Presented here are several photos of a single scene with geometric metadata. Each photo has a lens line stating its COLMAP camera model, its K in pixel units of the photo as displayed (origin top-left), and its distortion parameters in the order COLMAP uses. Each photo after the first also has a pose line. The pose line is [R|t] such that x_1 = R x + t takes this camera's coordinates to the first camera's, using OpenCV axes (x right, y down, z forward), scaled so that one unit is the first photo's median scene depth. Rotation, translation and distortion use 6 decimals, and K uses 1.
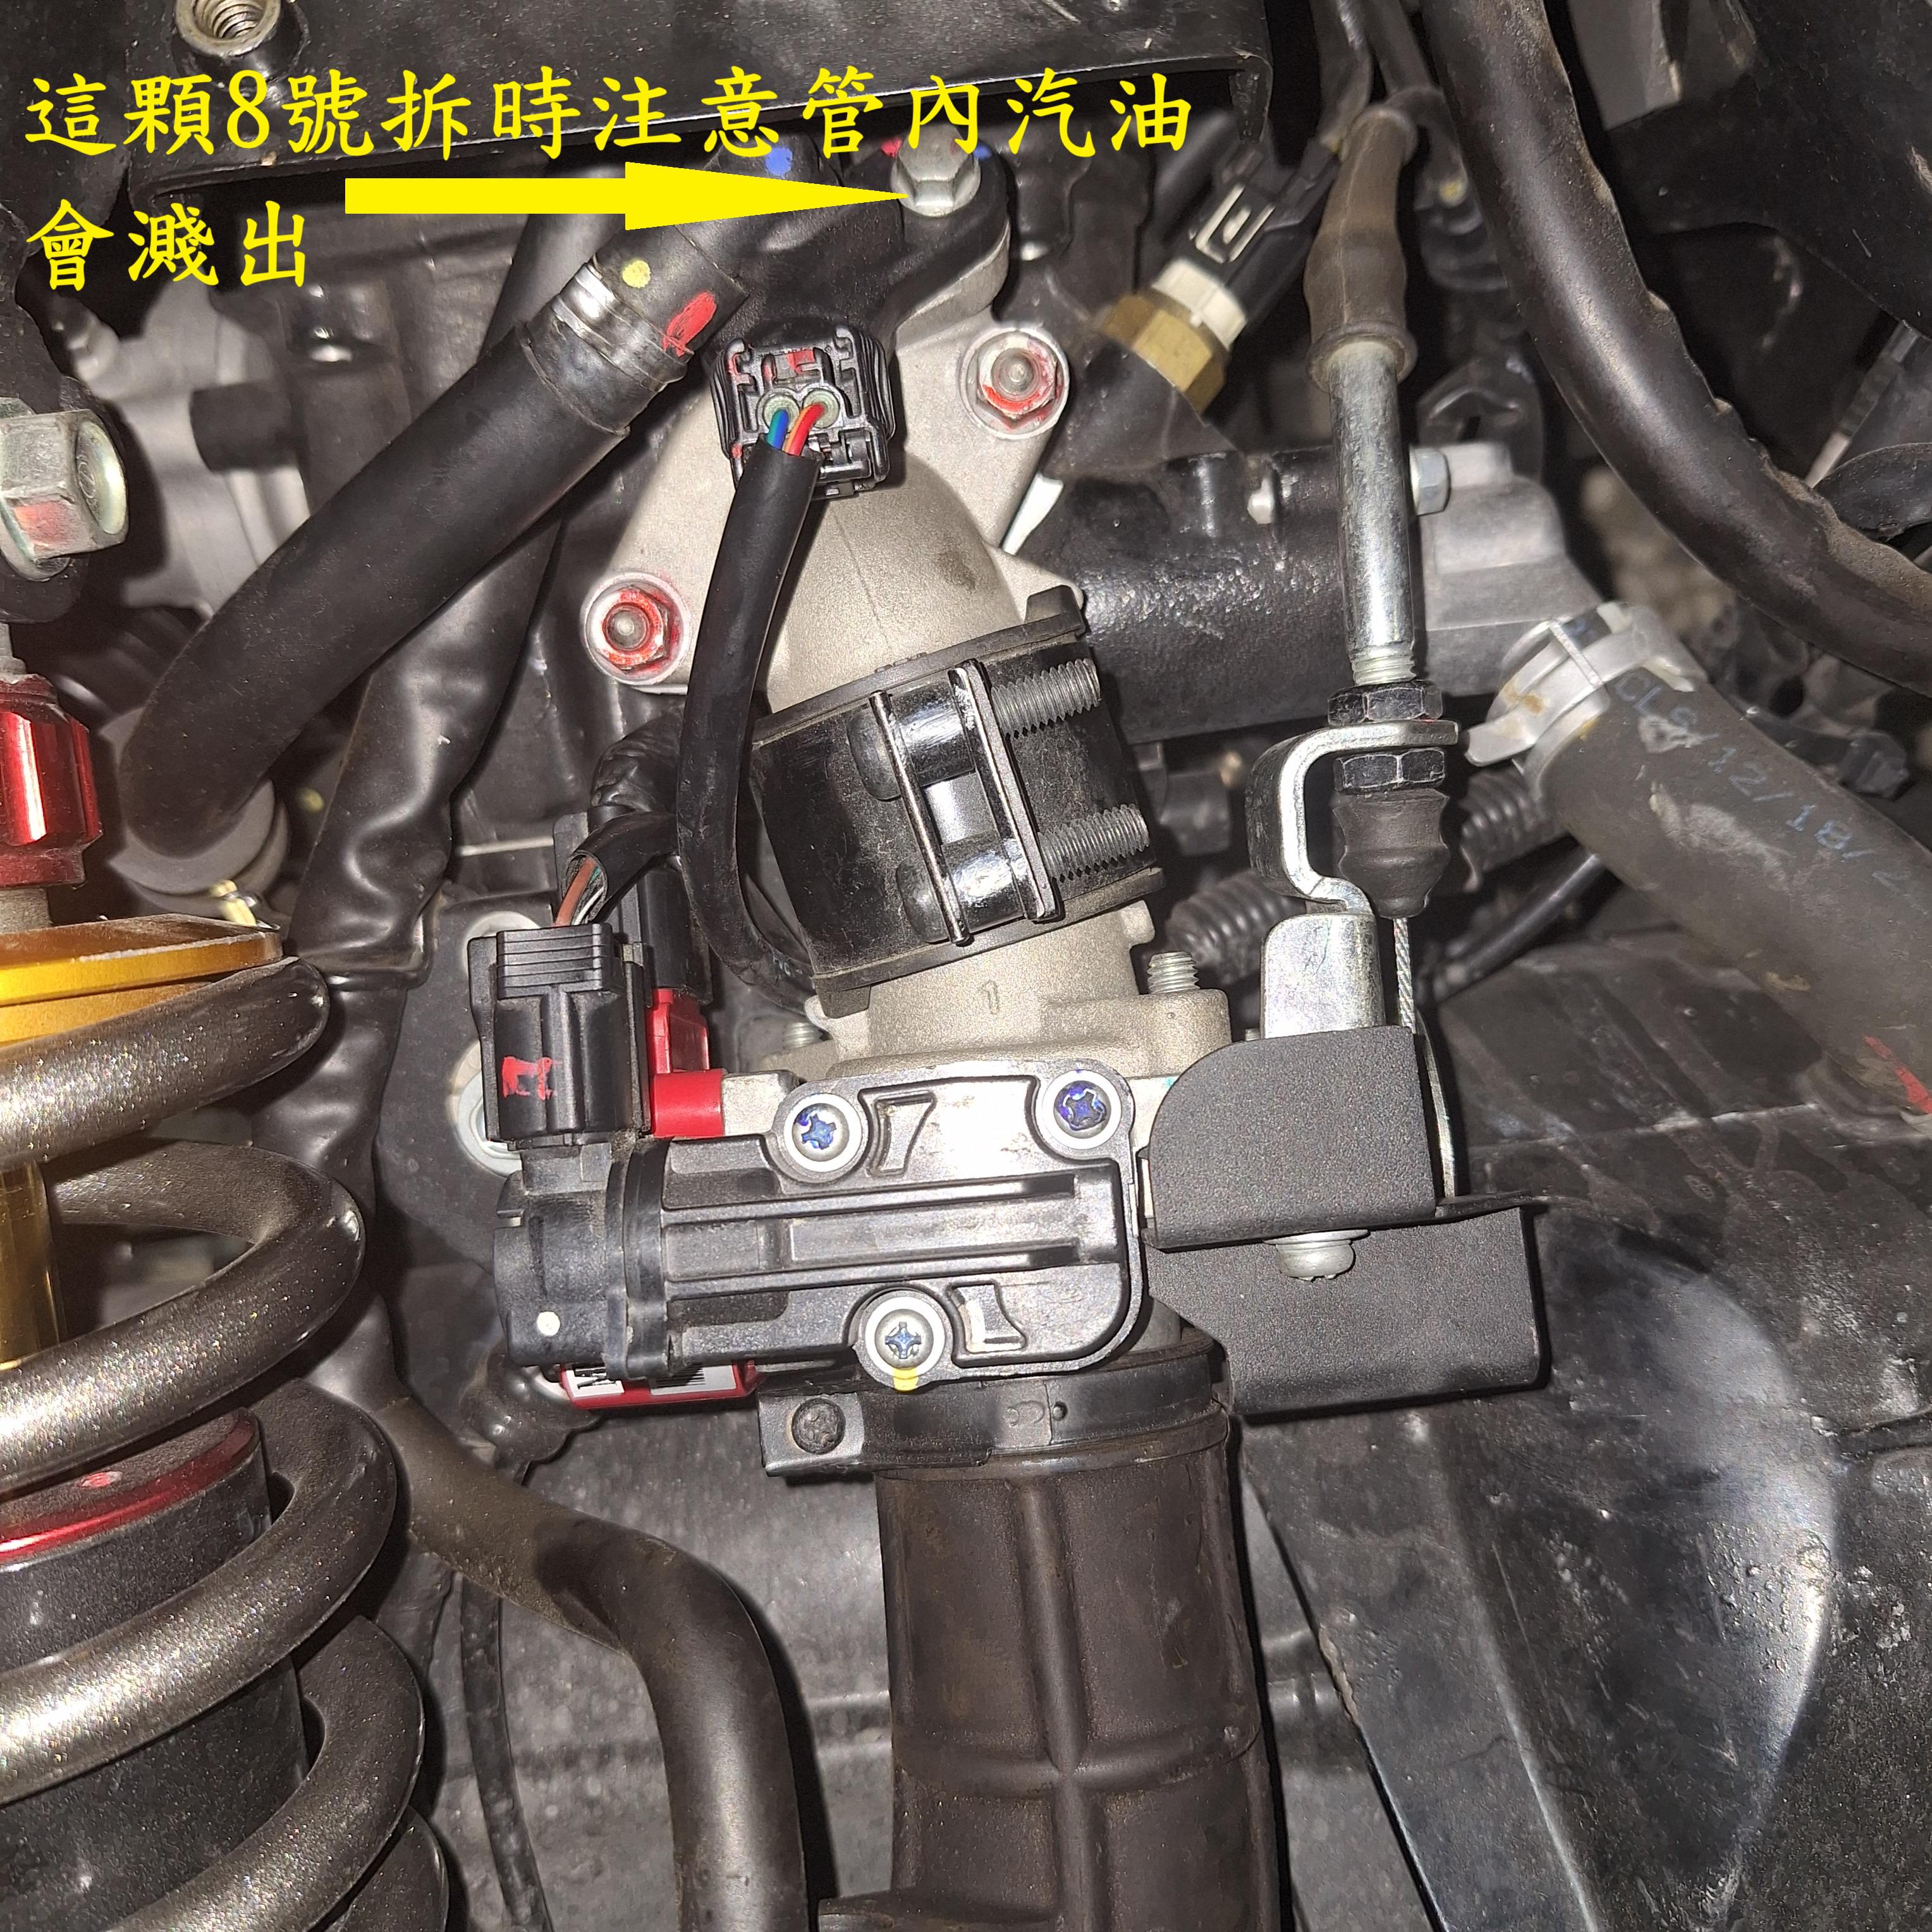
lens RADIAL K [[1787.7, 0, 974.4], [0, 1787.7, 985.6], [0, 0, 1]] dist [-0.013085, 0.000000]
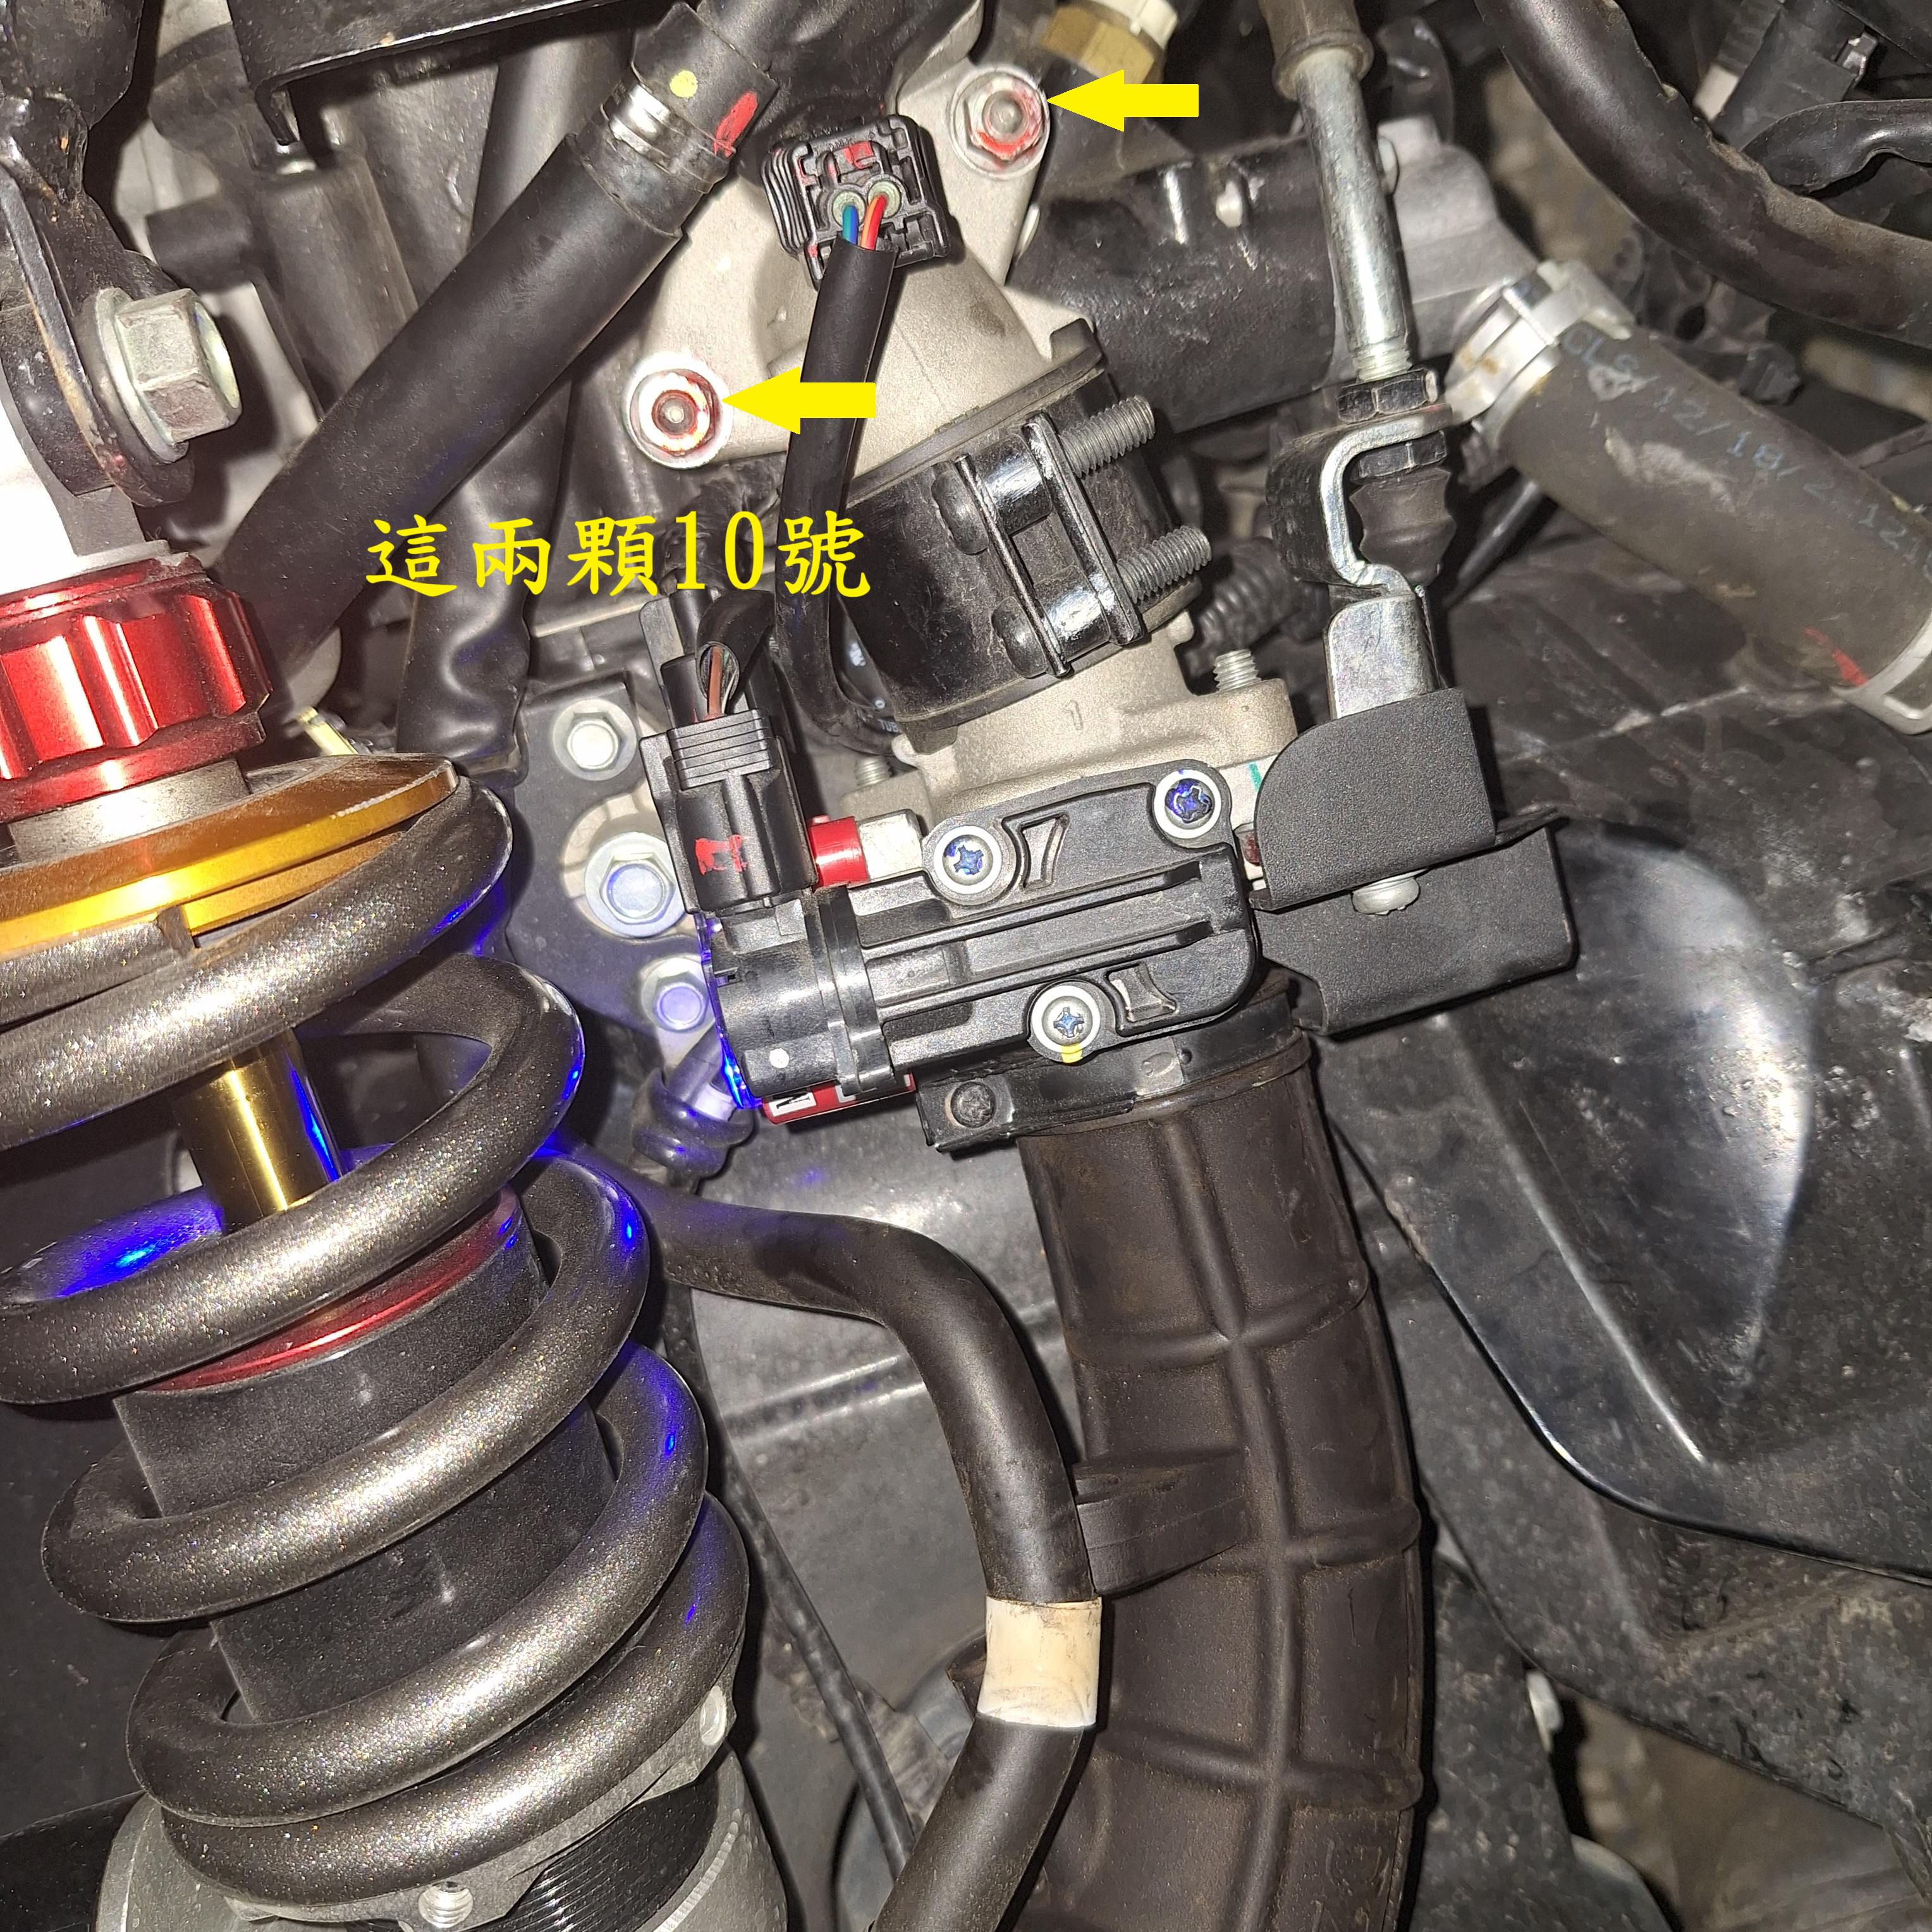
lens RADIAL K [[1787.7, 0, 962.9], [0, 1787.7, 969.5], [0, 0, 1]] dist [-0.013085, 0.000000]
pose [[0.982541, -0.166362, 0.083289, -0.175353], [0.148159, 0.970433, 0.190546, -0.058977], [-0.112526, -0.174879, 0.978139, -0.118341]]
